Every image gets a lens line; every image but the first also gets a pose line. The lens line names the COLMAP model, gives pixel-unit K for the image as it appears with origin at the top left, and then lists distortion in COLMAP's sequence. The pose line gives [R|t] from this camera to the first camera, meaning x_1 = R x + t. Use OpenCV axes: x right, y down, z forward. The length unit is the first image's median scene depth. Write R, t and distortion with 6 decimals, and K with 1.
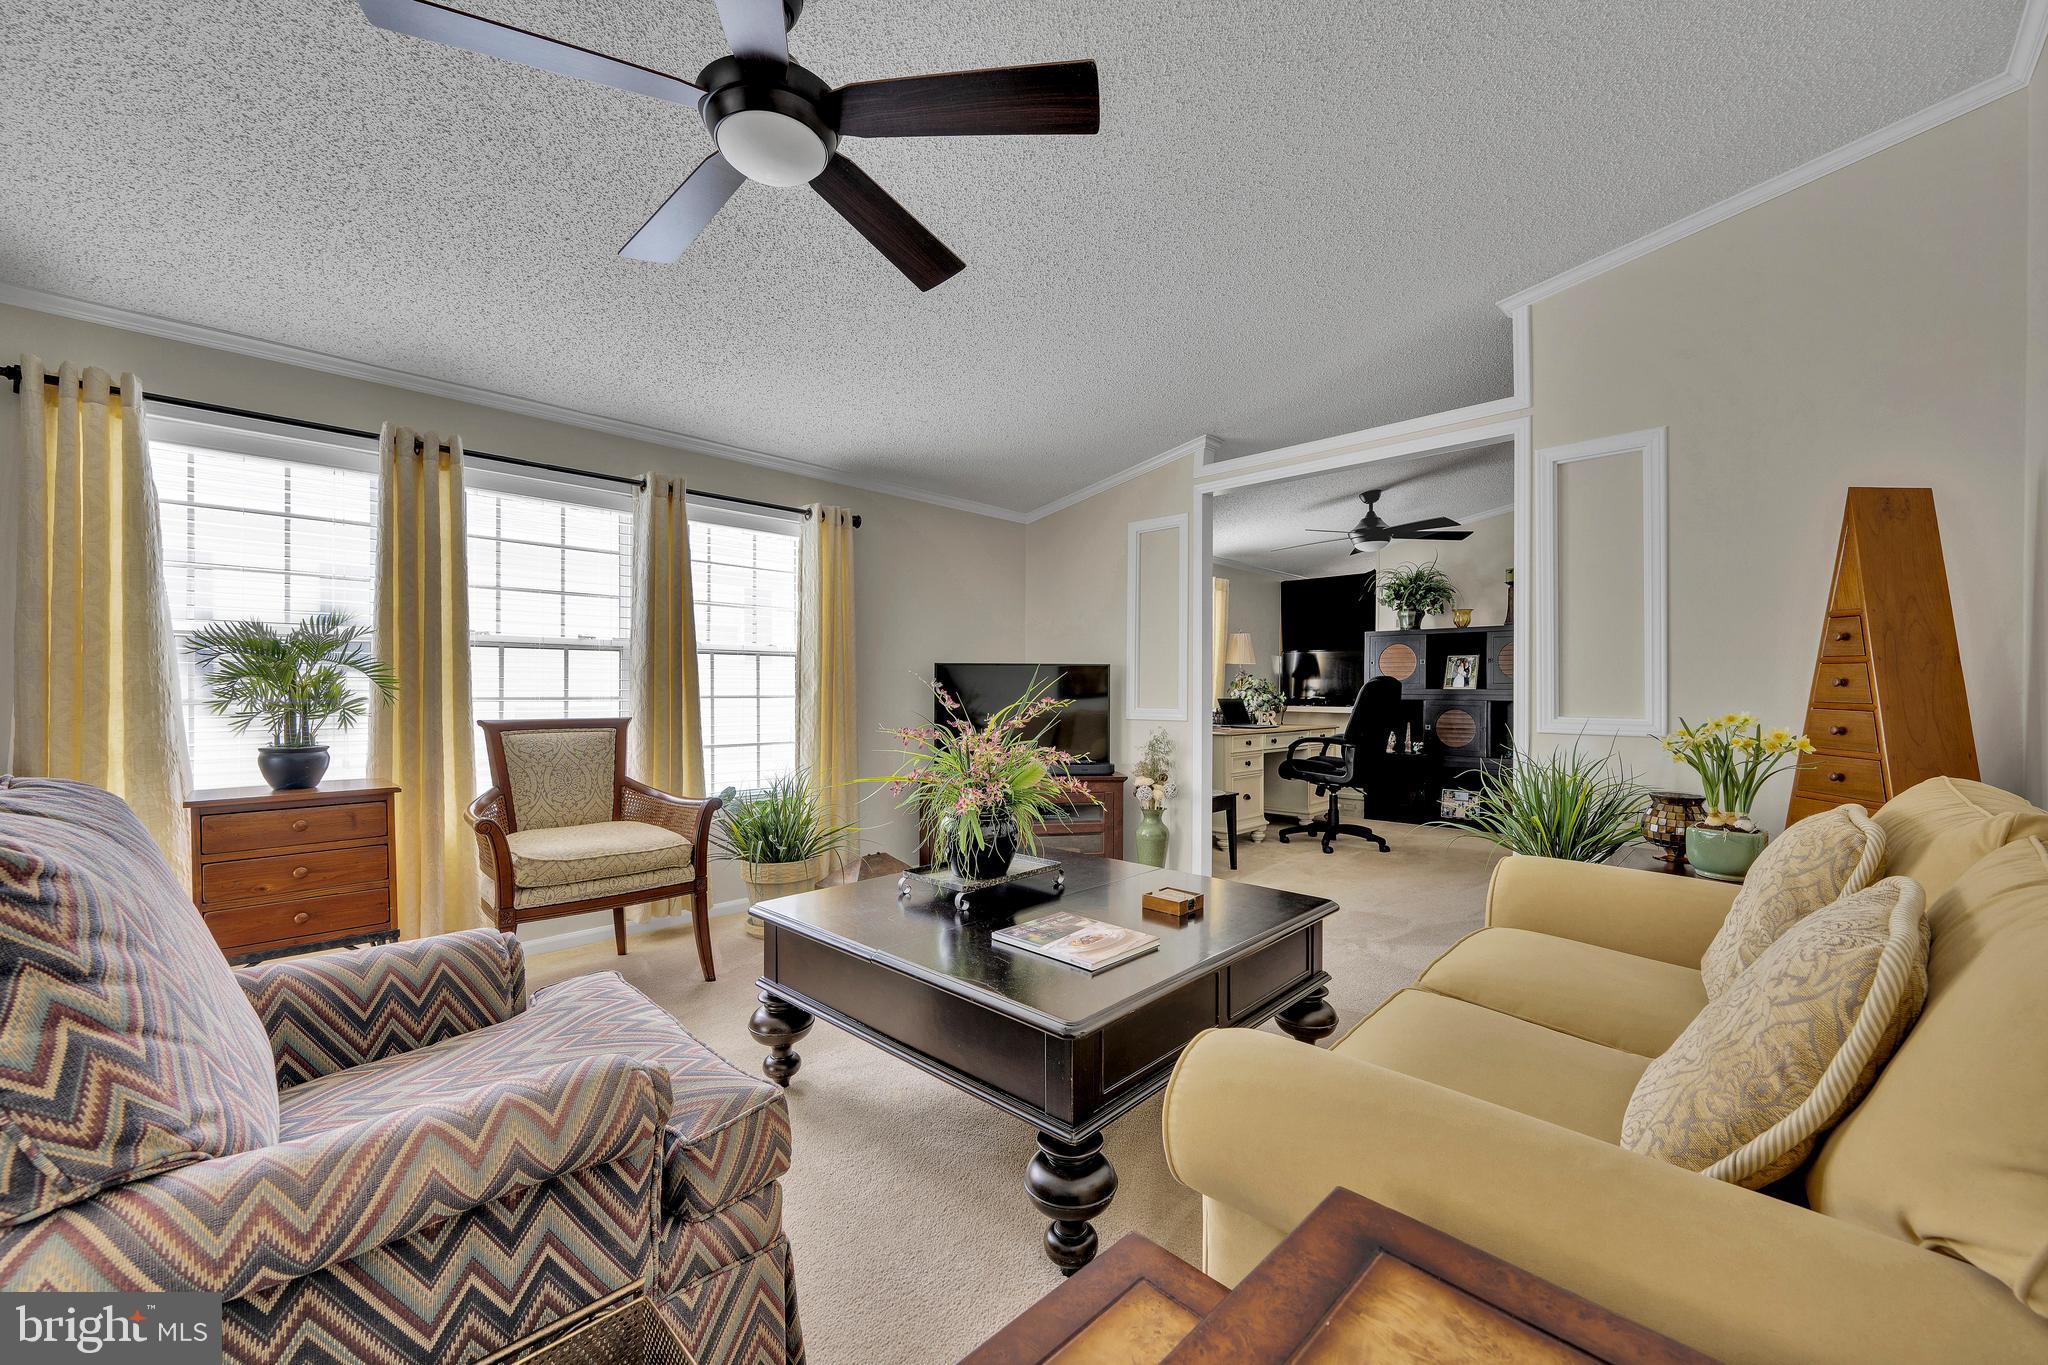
lens RADIAL K [[811.1, 0, 1015.9], [0, 811.1, 677.0], [0, 0, 1]] dist [-0.000927, -0.000022]
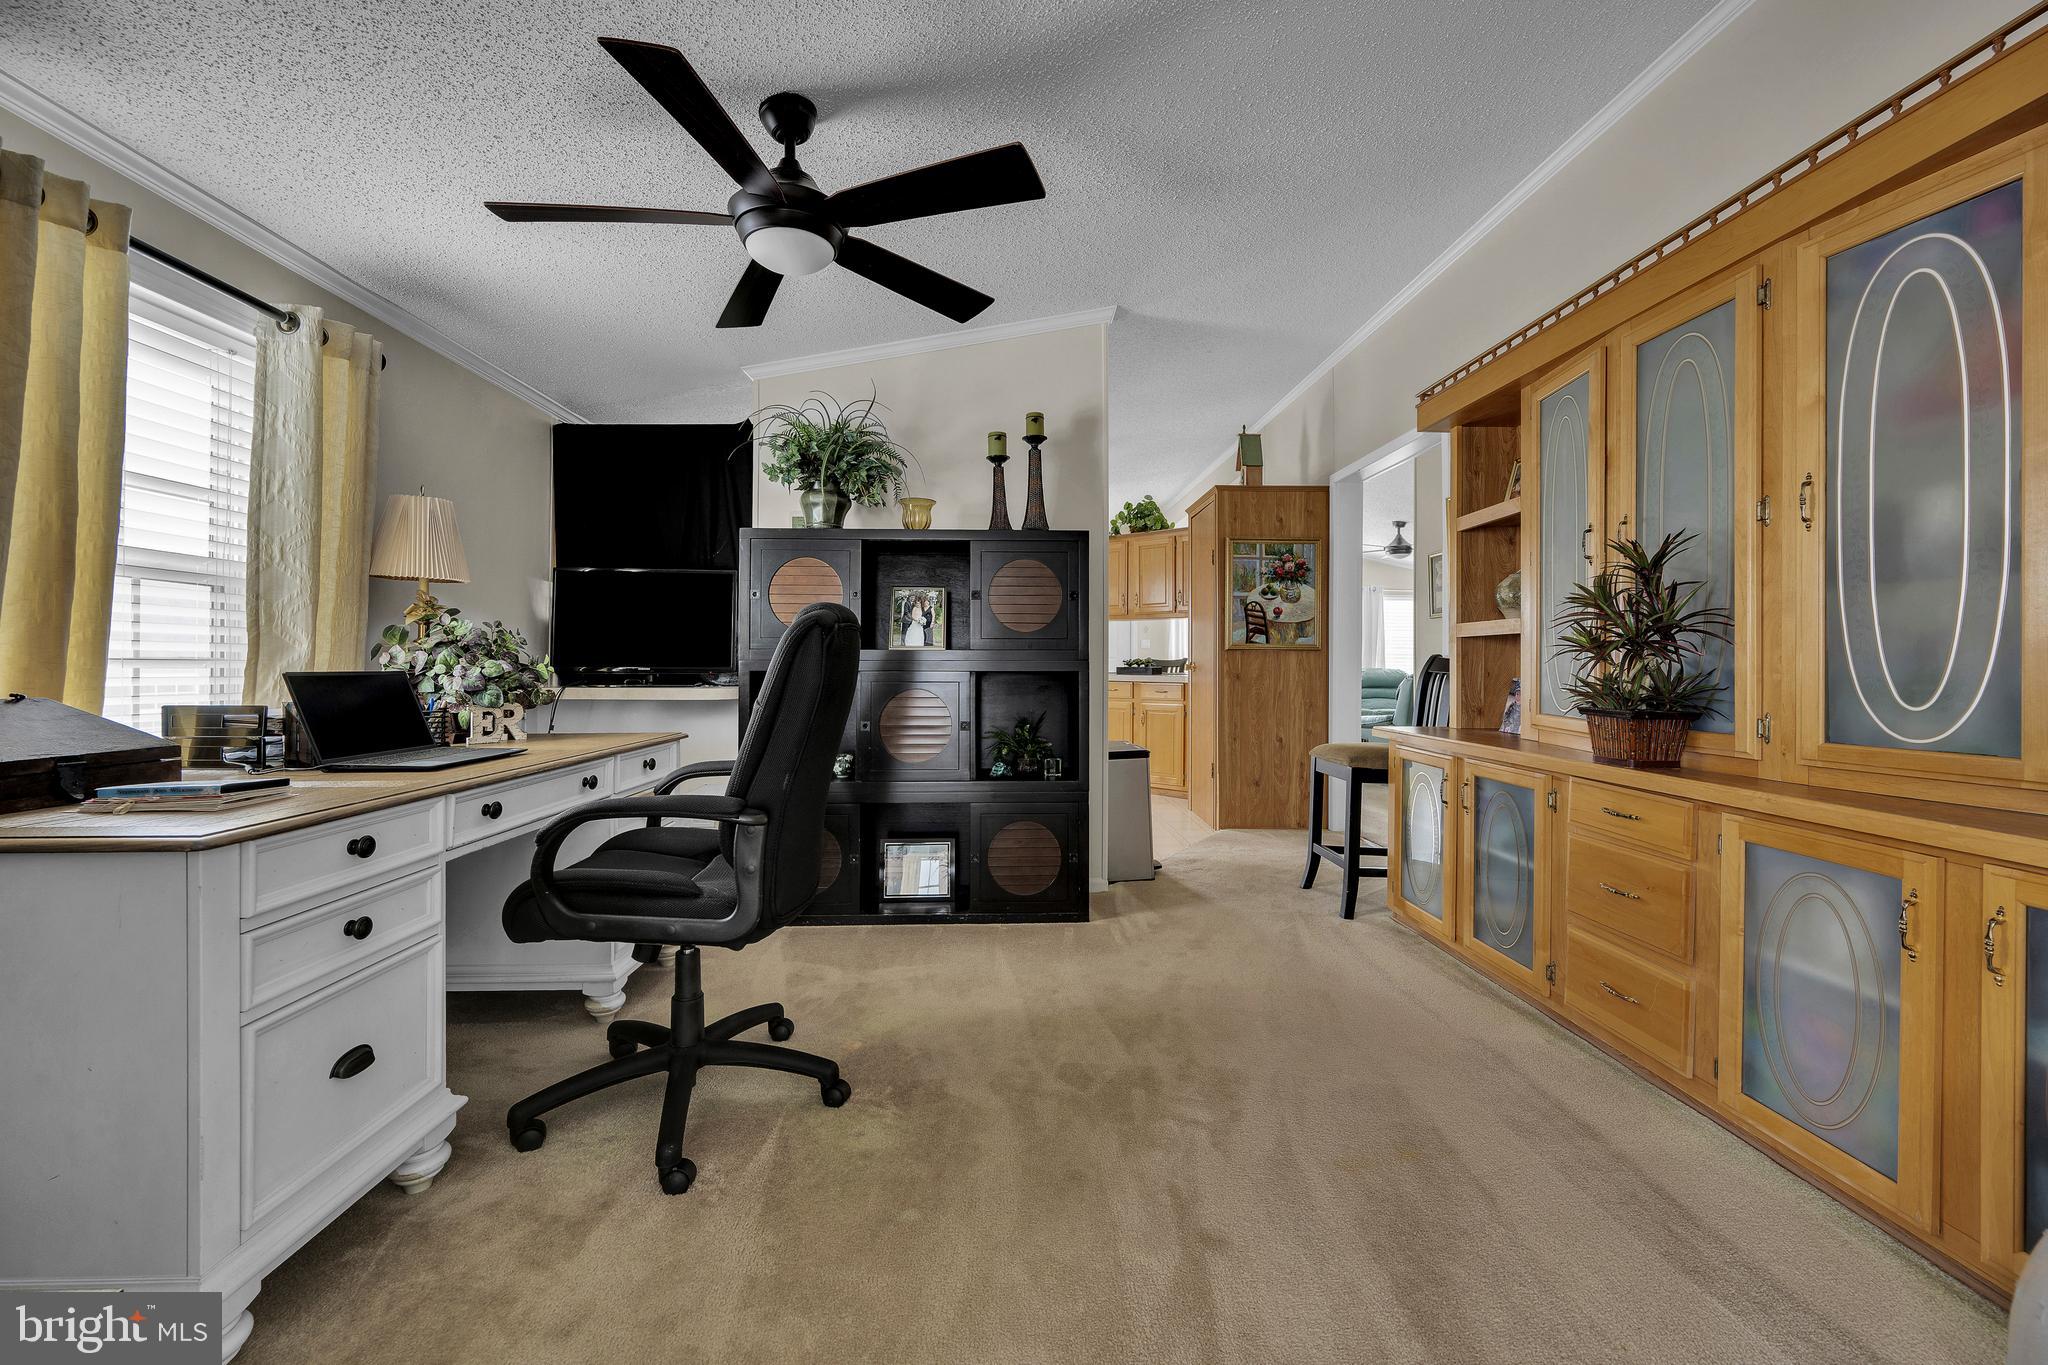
lens RADIAL K [[811.1, 0, 1015.9], [0, 811.1, 677.0], [0, 0, 1]] dist [-0.000927, -0.000022]
pose [[0.693380, -0.012010, 0.720472, 0.208756], [-0.011661, 0.999543, 0.027884, 0.015919], [-0.720478, -0.027736, 0.692923, 0.572793]]
